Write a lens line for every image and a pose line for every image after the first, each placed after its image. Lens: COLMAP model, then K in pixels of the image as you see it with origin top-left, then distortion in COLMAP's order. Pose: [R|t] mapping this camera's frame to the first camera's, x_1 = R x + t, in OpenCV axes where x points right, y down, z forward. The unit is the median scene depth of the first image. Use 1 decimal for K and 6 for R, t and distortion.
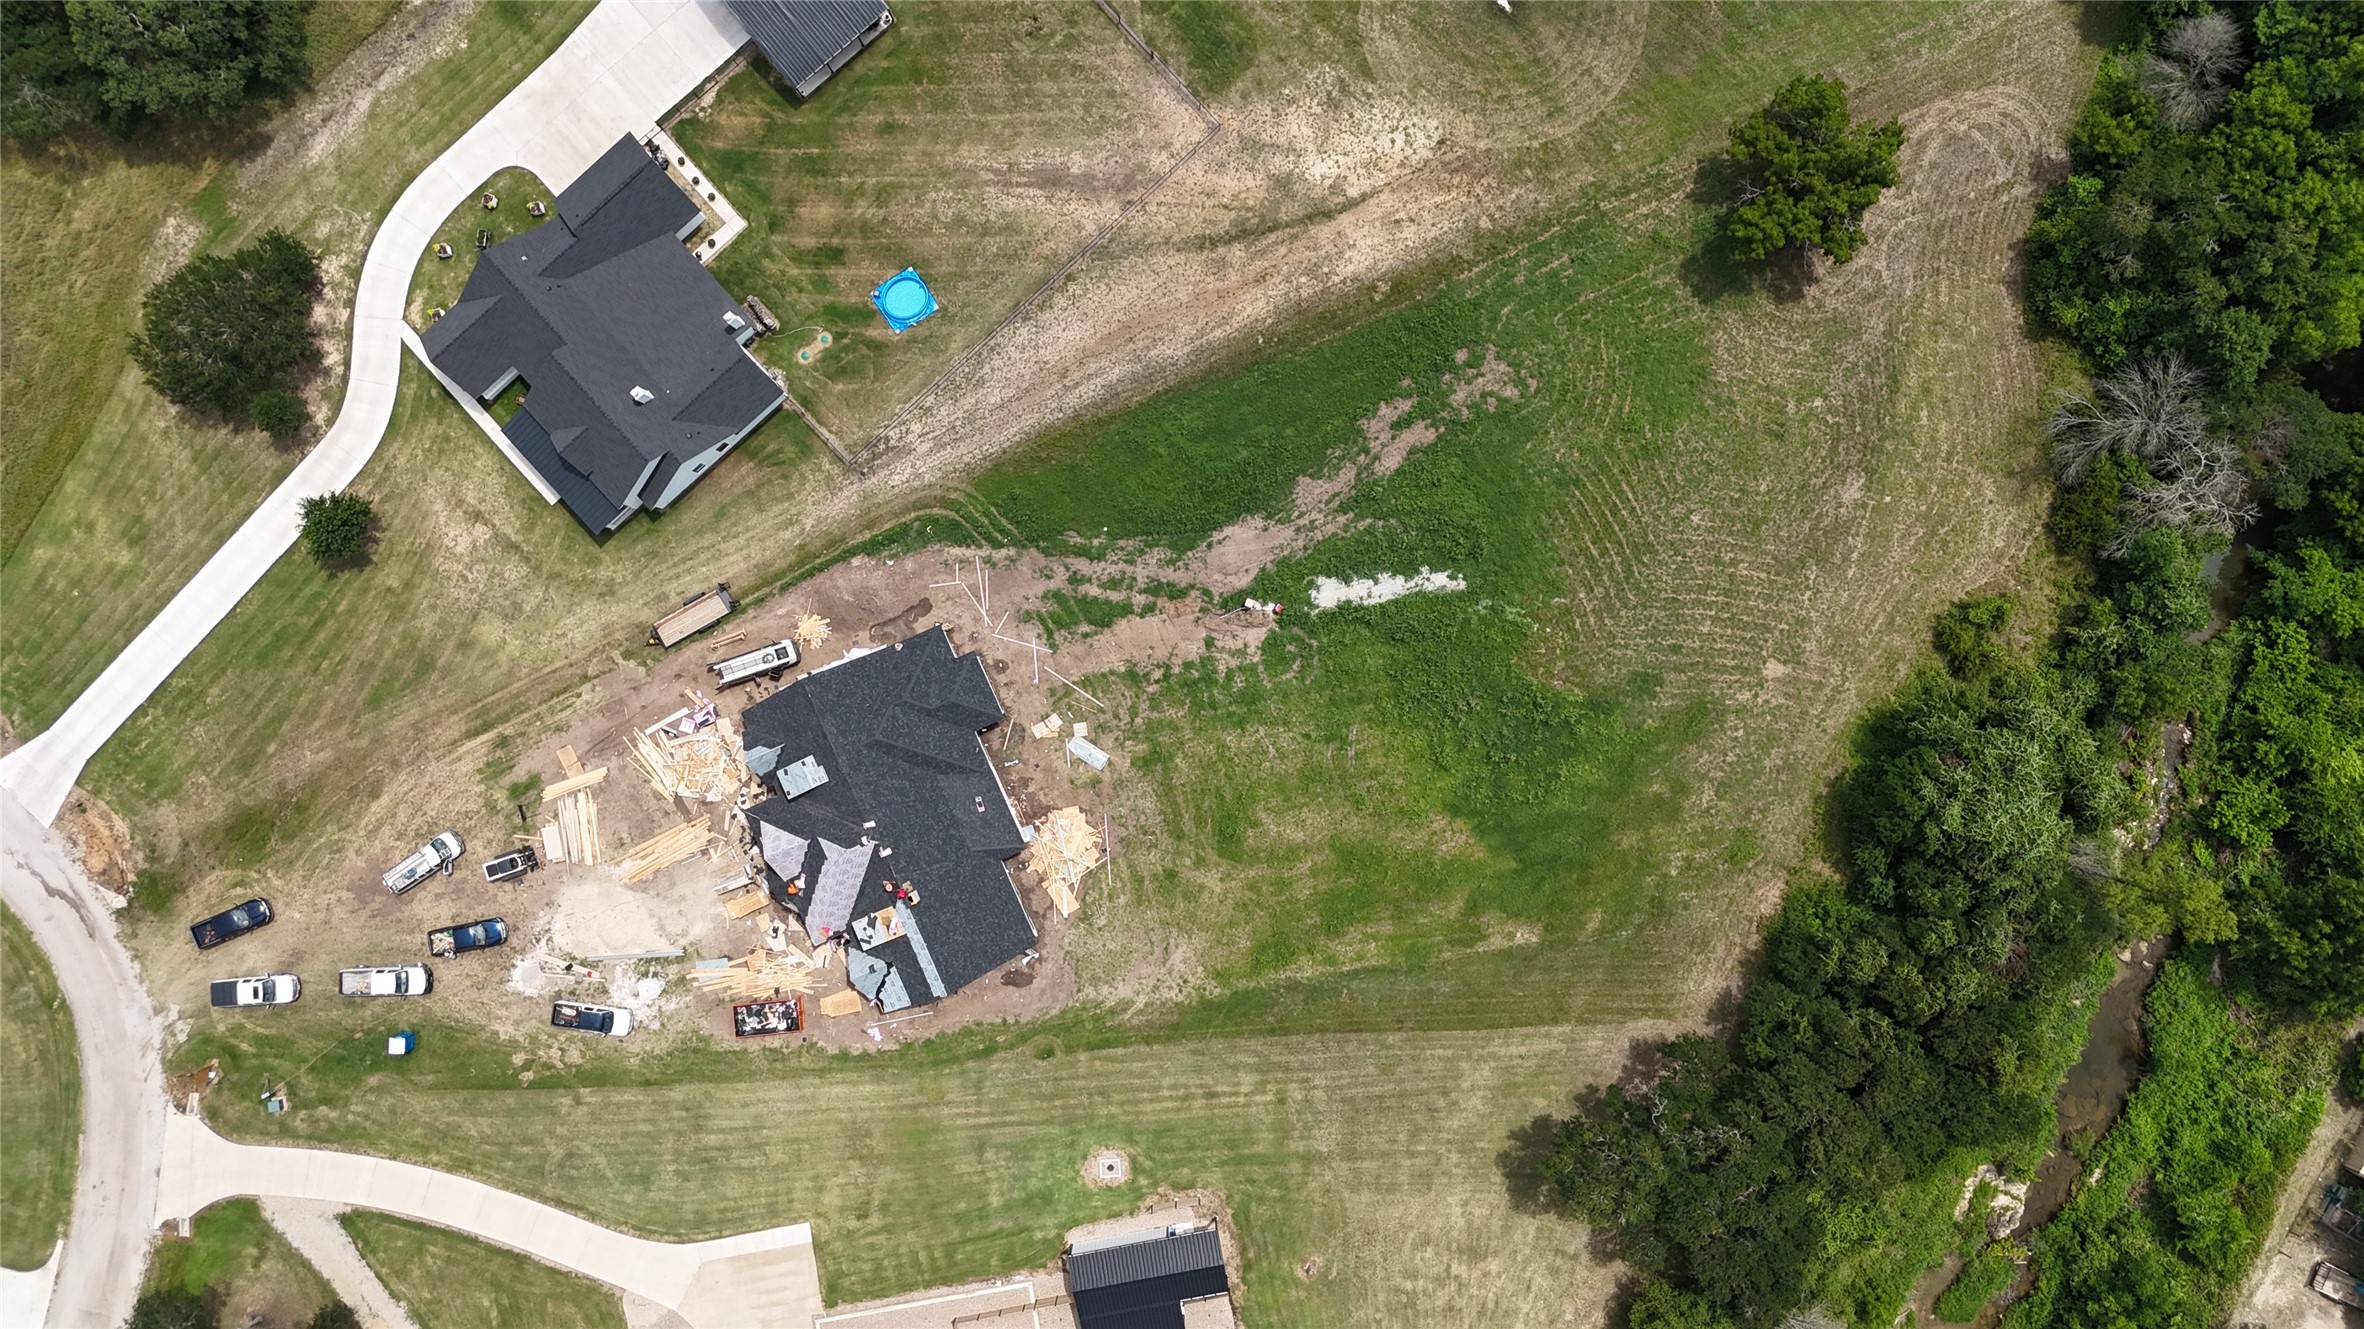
lens RADIAL K [[1716.6, 0, 1182.0], [0, 1716.6, 664.5], [0, 0, 1]] dist [0.071445, -0.030951]
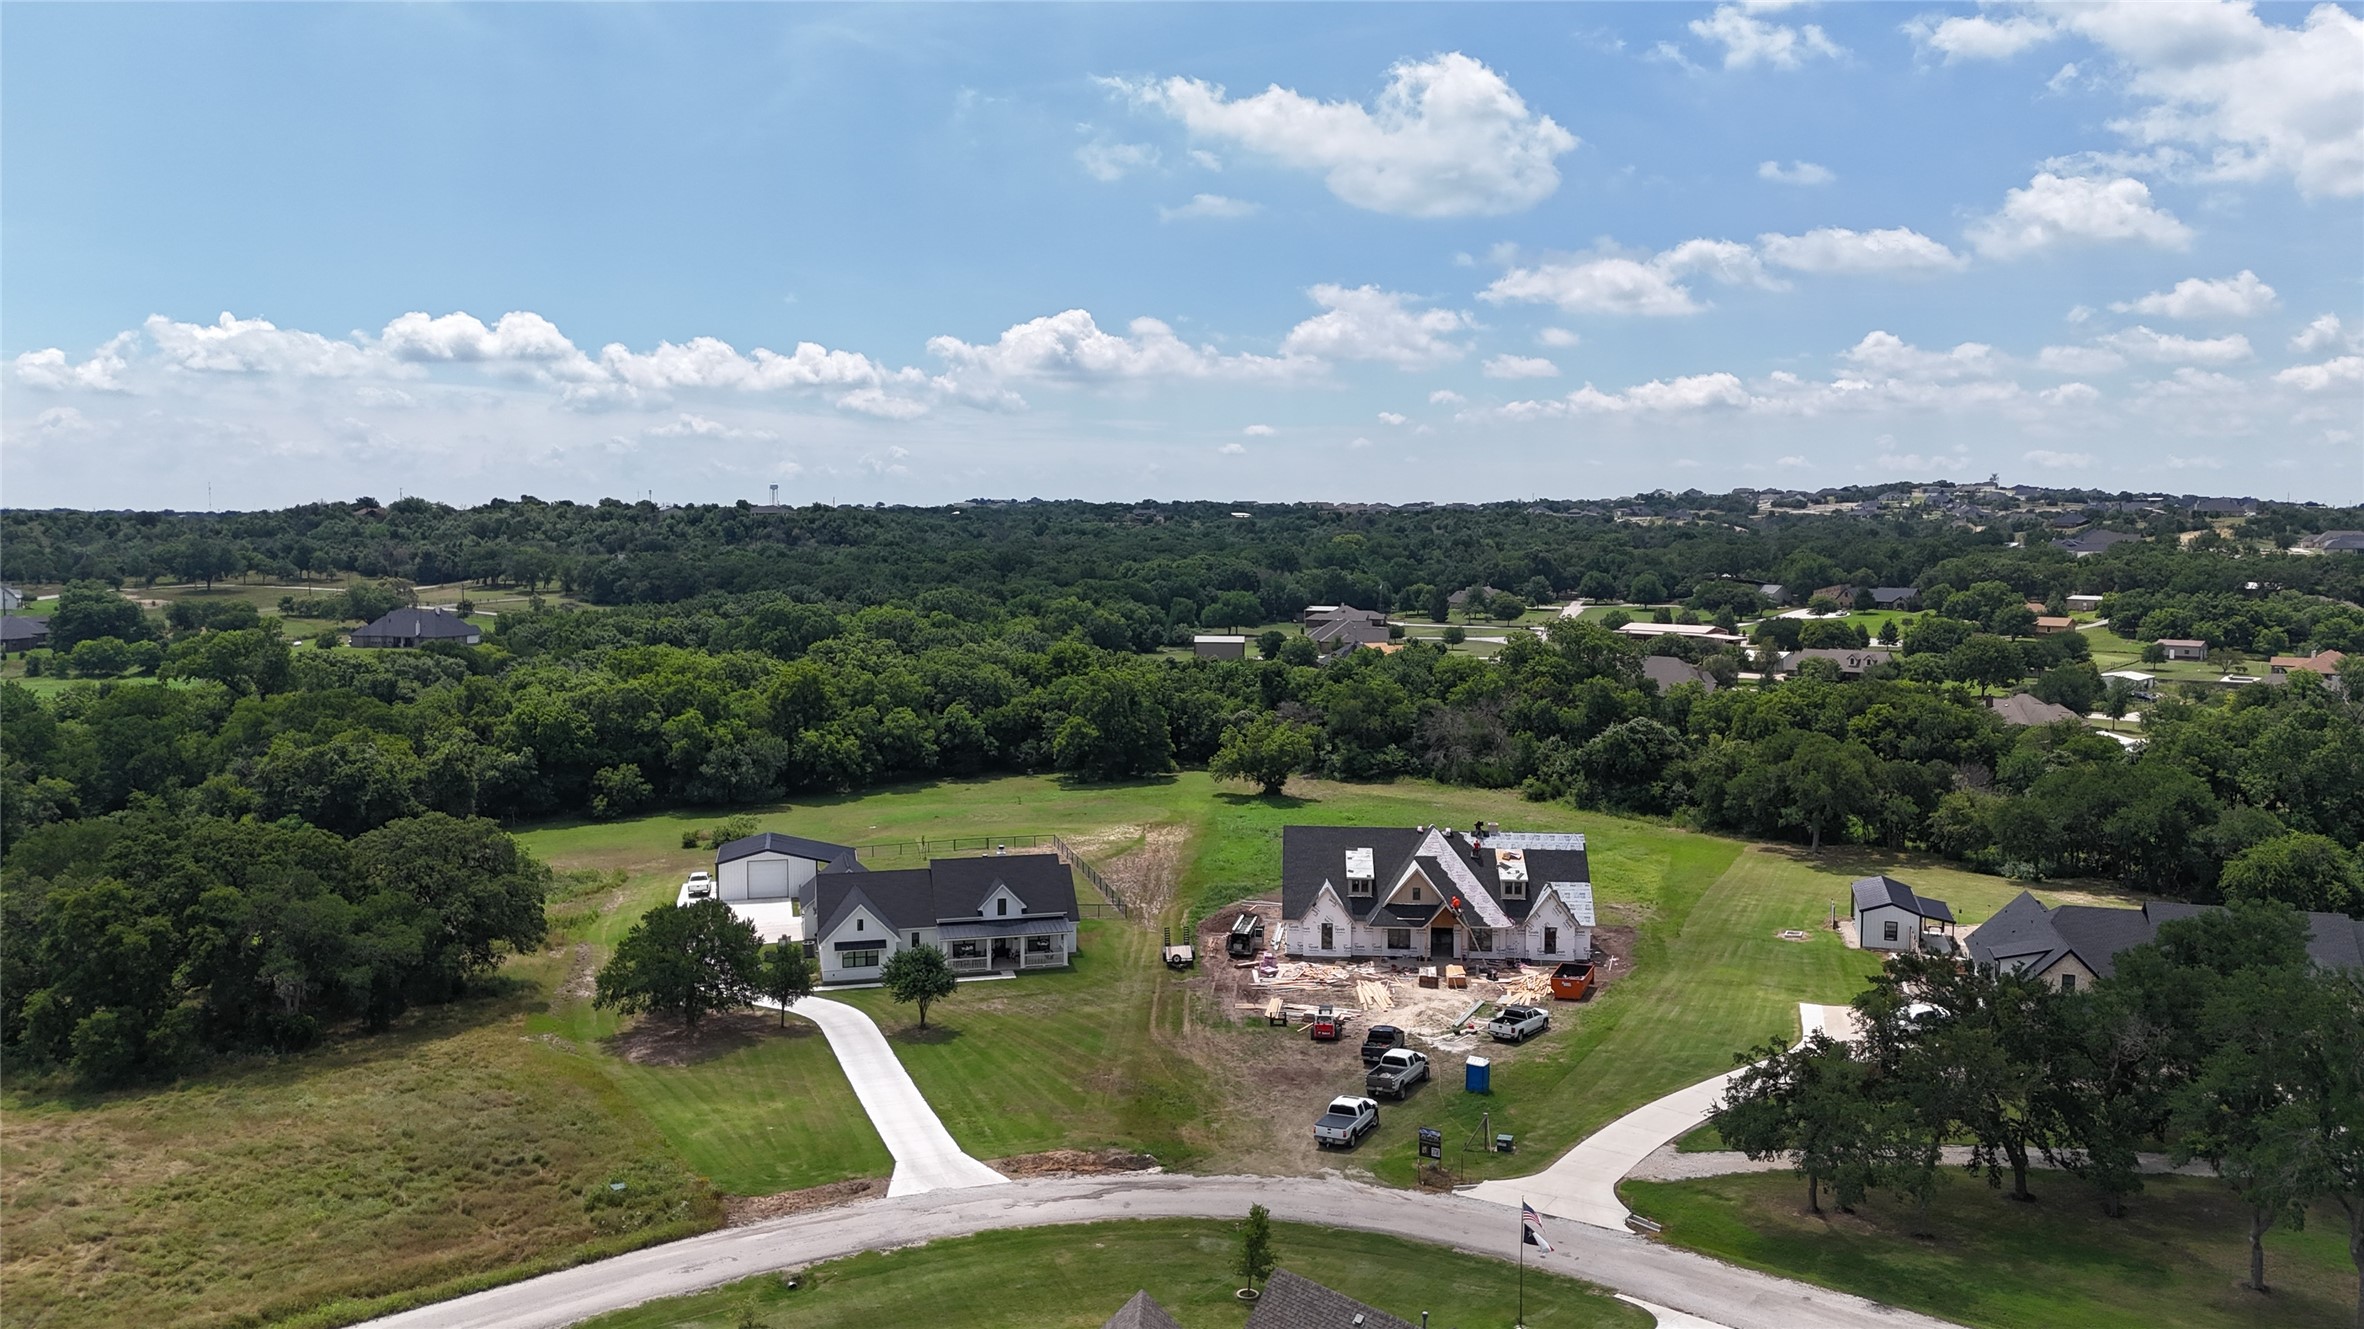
lens RADIAL K [[1715.3, 0, 1172.2], [0, 1715.3, 663.3], [0, 0, 1]] dist [0.082951, -0.091645]
pose [[0.475421, -0.061052, 0.877638, -1.202218], [0.879758, 0.032119, -0.474335, 0.464998], [0.000770, 0.997618, 0.068981, 0.754203]]
